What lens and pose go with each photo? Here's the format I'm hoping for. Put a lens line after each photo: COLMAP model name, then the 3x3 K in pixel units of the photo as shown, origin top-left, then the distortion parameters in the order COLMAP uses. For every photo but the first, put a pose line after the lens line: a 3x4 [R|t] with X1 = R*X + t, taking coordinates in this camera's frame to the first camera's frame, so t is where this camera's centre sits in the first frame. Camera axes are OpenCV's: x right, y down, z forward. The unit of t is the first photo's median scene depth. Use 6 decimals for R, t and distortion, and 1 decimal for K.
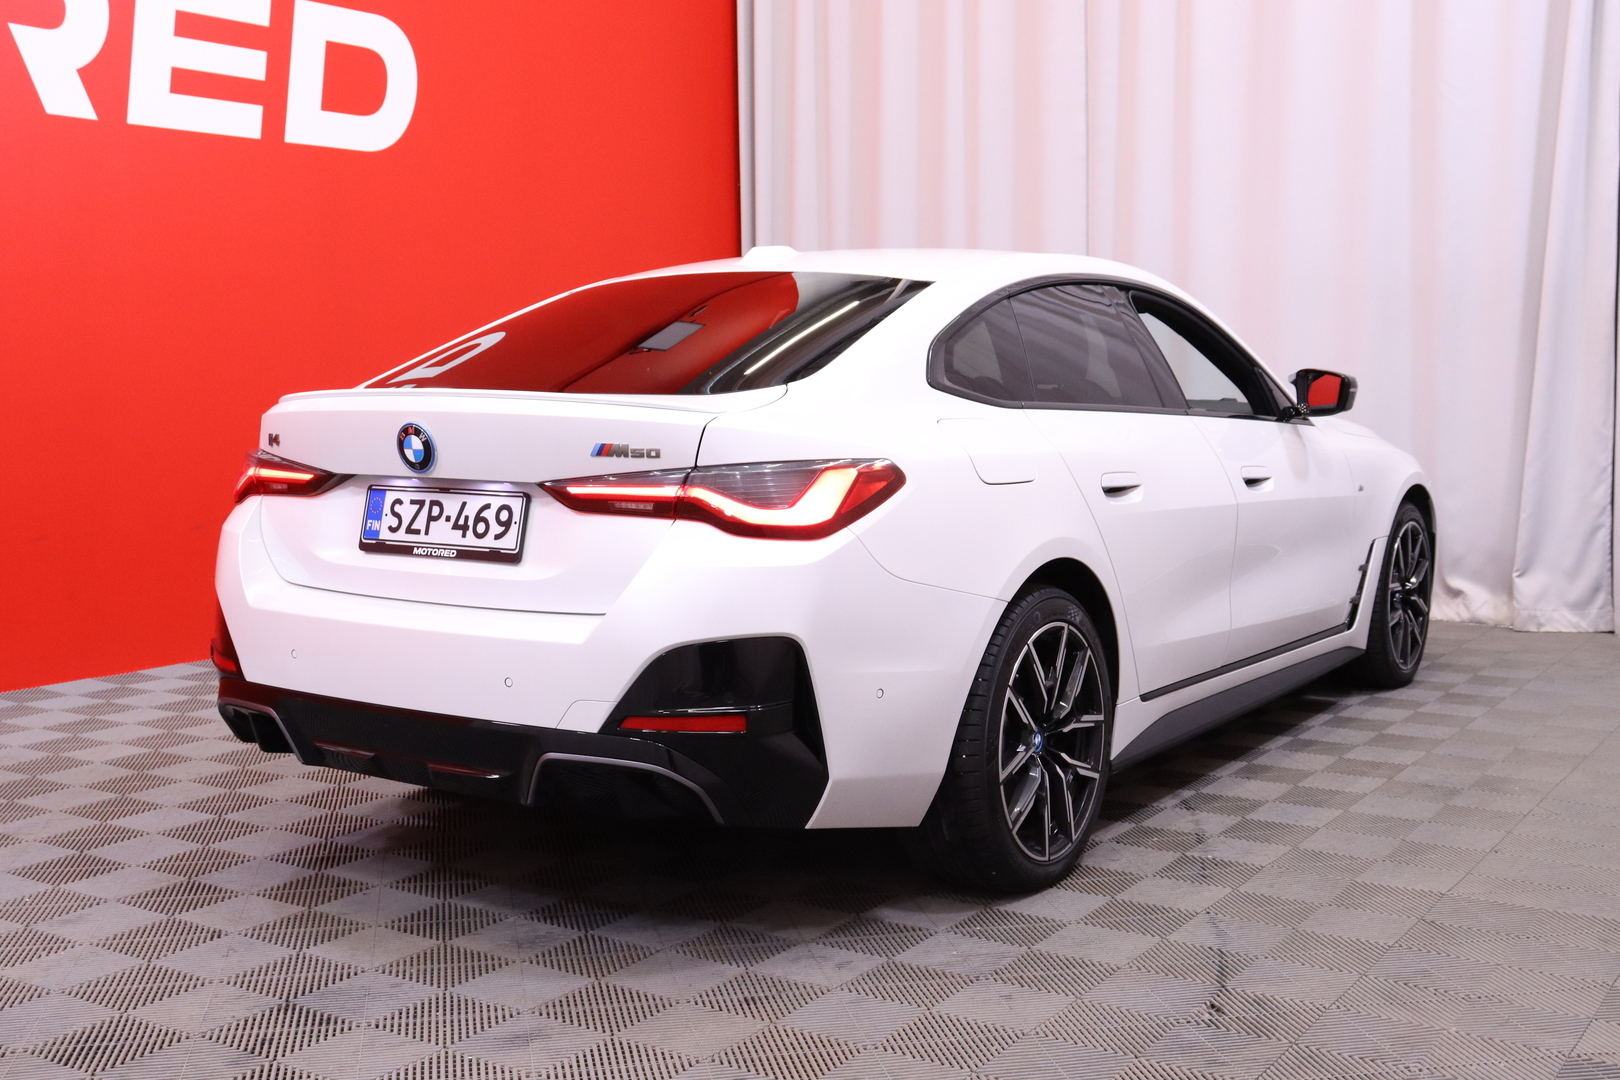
lens RADIAL K [[1816.6, 0, 810.0], [0, 1816.6, 540.0], [0, 0, 1]] dist [-0.075495, -0.006528]
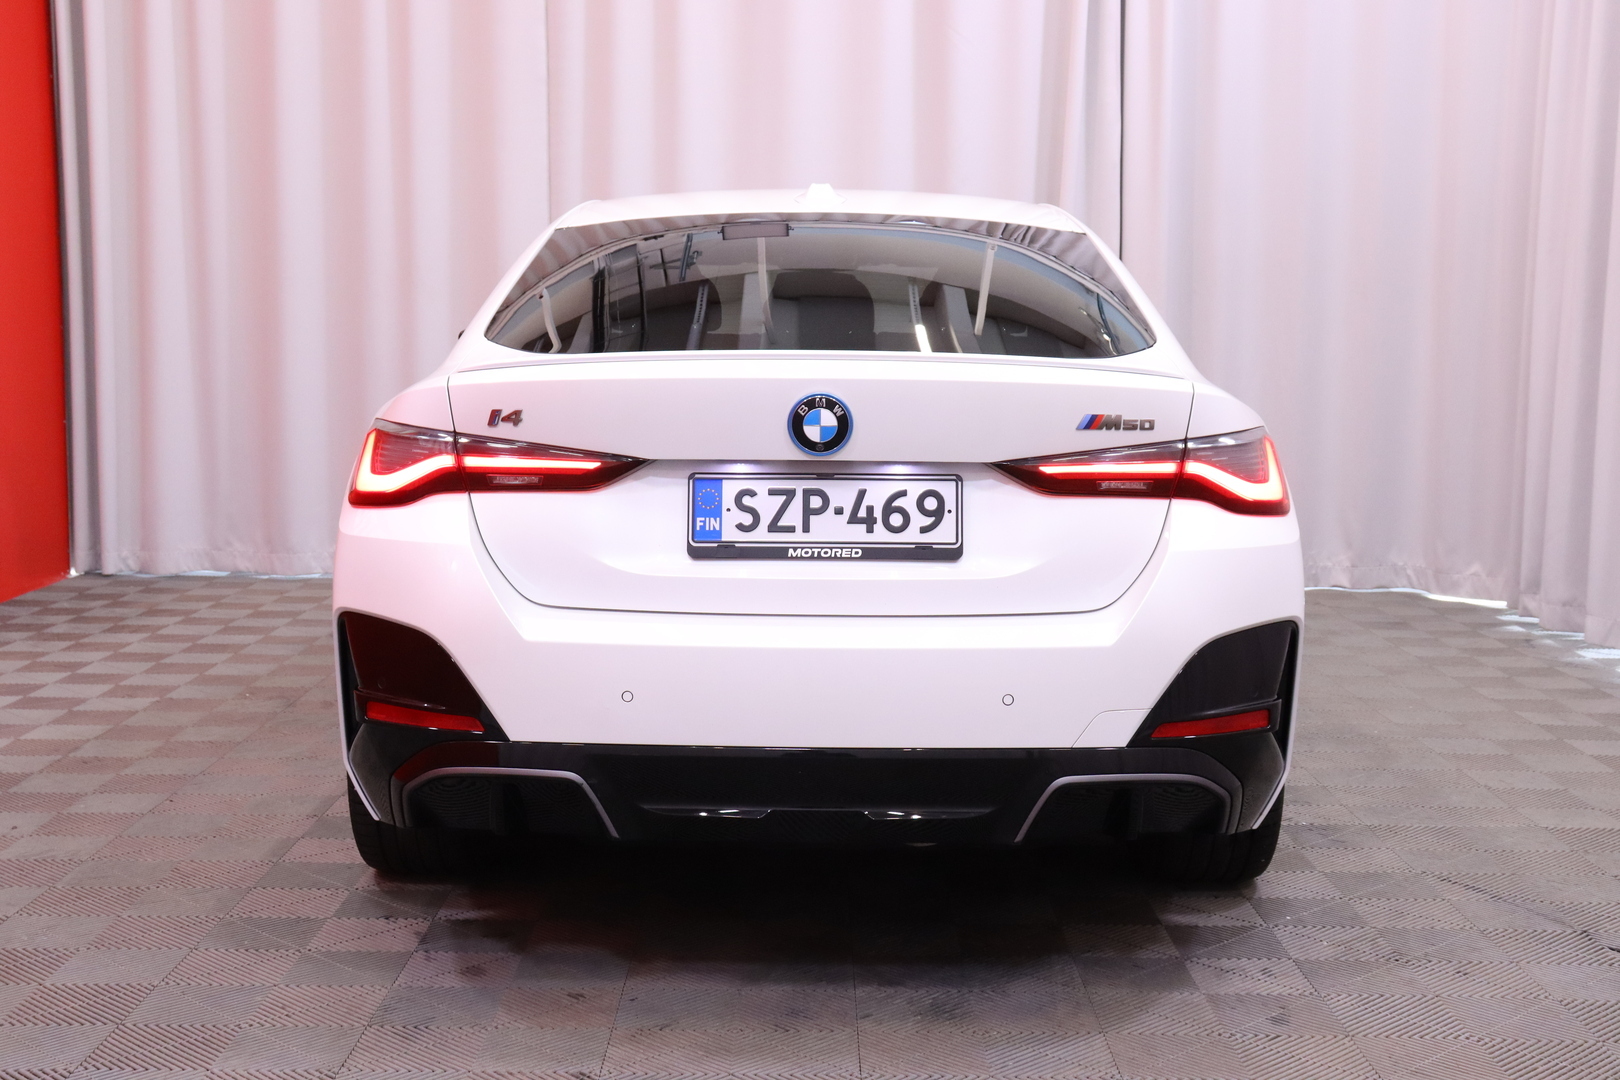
lens RADIAL K [[2112.9, 0, 810.0], [0, 2112.9, 540.0], [0, 0, 1]] dist [-0.014952, -0.010267]
pose [[0.837218, -0.048808, 0.544686, -0.733525], [0.044467, 0.998787, 0.021150, -0.019480], [-0.545058, 0.006513, 0.838373, 0.214769]]
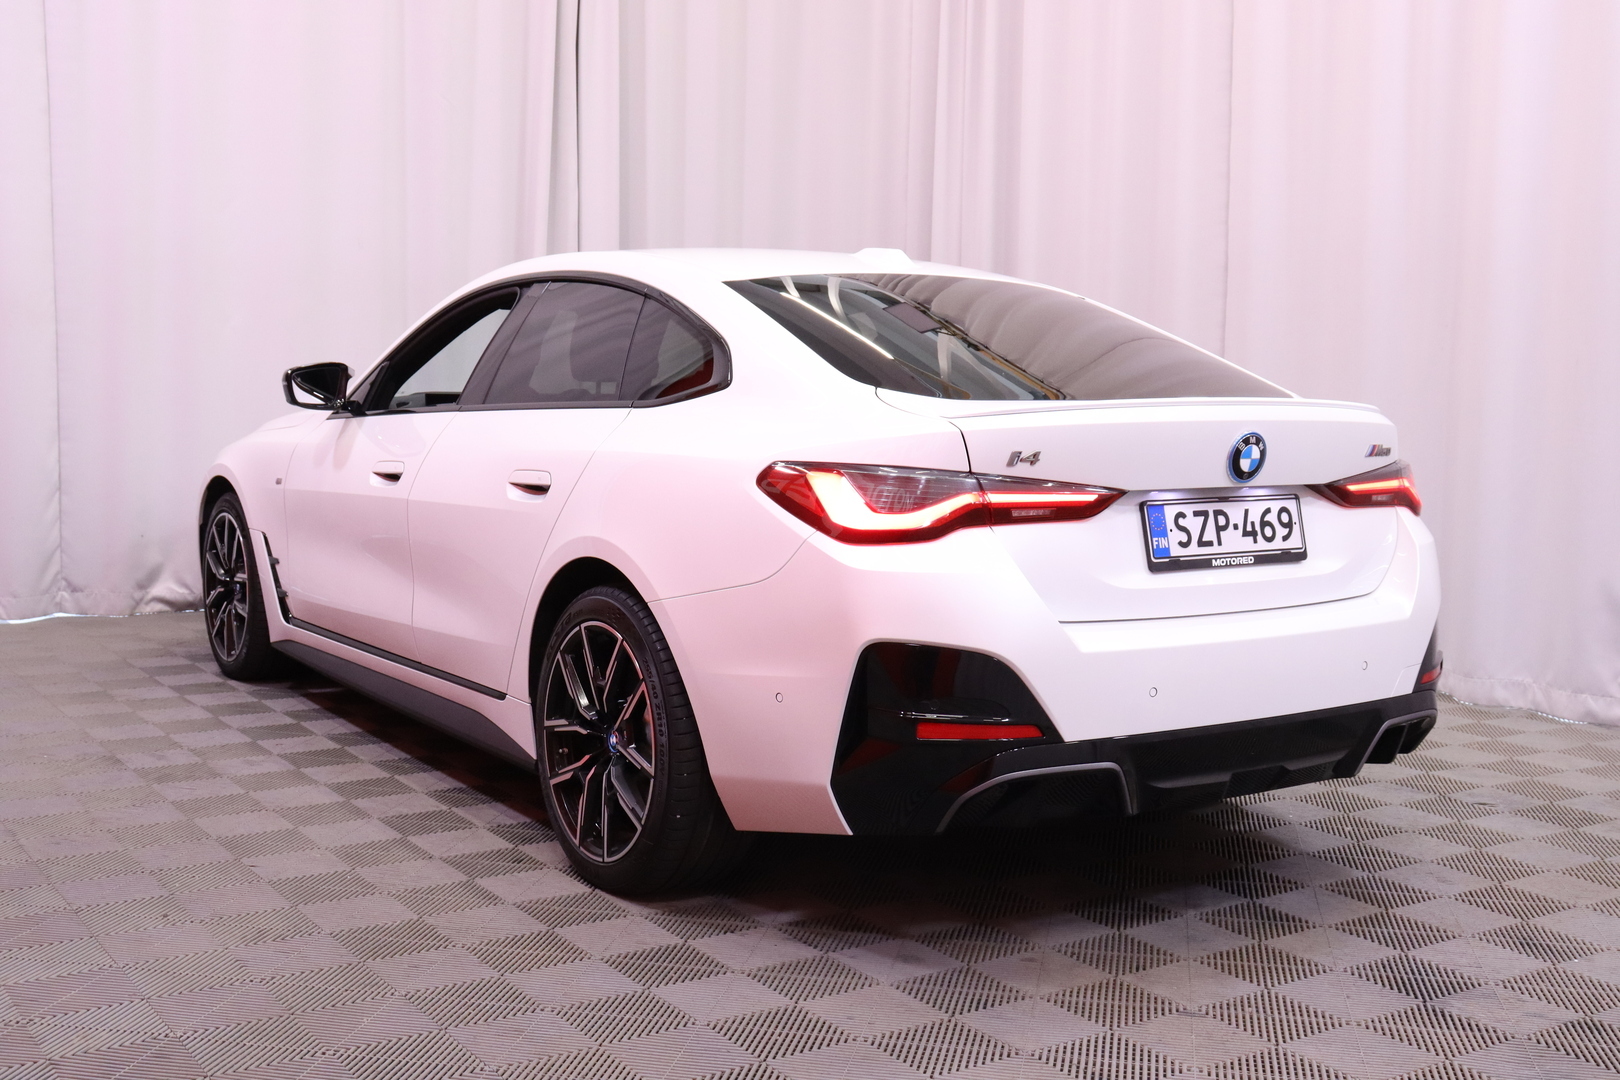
lens RADIAL K [[1816.6, 0, 810.0], [0, 1816.6, 540.0], [0, 0, 1]] dist [-0.075495, -0.006528]
pose [[0.384865, -0.082570, 0.919272, -1.225461], [0.075940, 0.995446, 0.057619, -0.080952], [-0.919844, 0.047634, 0.389383, 0.833691]]
